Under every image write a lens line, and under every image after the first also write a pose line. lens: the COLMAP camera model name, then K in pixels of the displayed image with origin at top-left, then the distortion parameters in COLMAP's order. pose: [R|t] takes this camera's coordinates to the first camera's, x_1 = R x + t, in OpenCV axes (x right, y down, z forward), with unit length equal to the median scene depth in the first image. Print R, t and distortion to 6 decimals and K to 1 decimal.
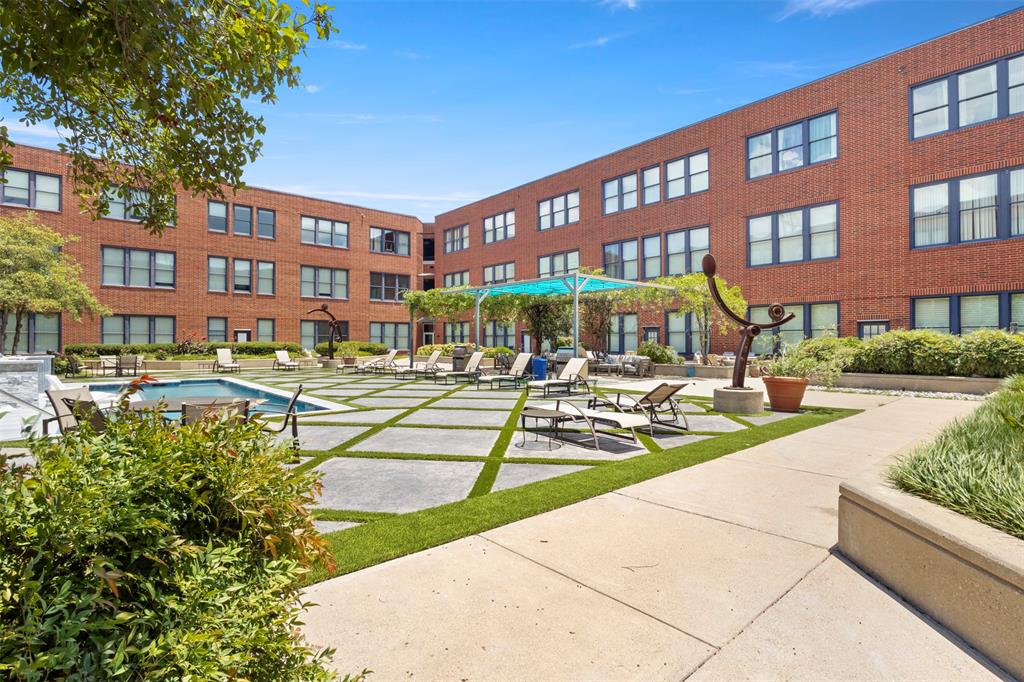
lens RADIAL K [[527.6, 0, 511.0], [0, 527.6, 339.7], [0, 0, 1]] dist [0.000912, 0.000107]
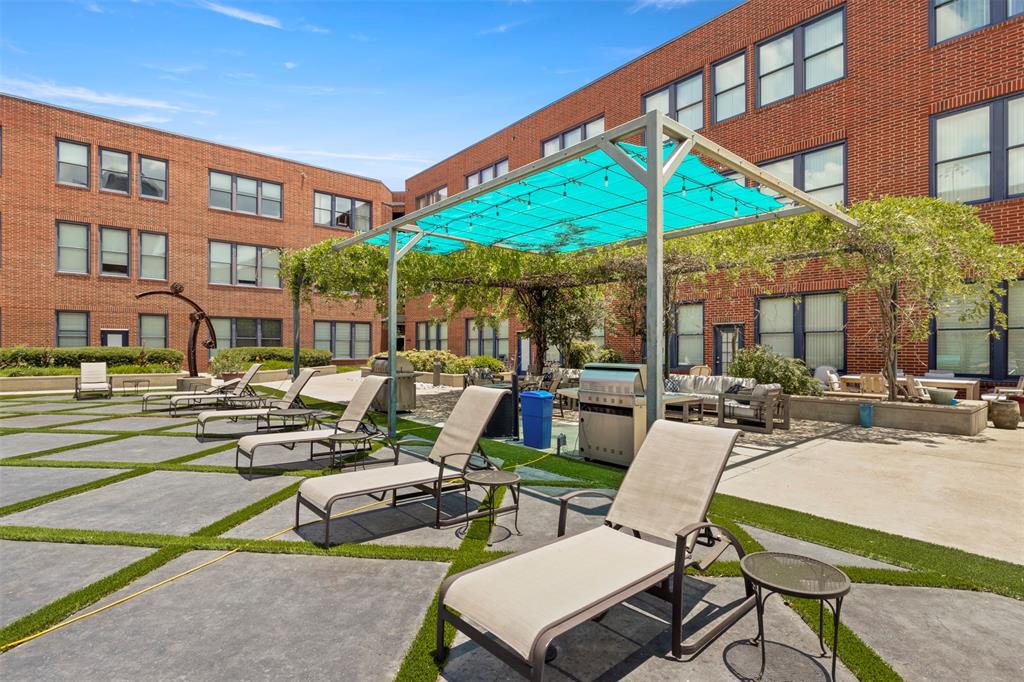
lens RADIAL K [[527.6, 0, 513.6], [0, 527.6, 343.8], [0, 0, 1]] dist [0.000912, 0.000107]
pose [[0.999942, 0.003484, -0.010168, 0.022408], [-0.003522, 0.999987, -0.003682, 0.000750], [0.010155, 0.003718, 0.999942, 0.316797]]
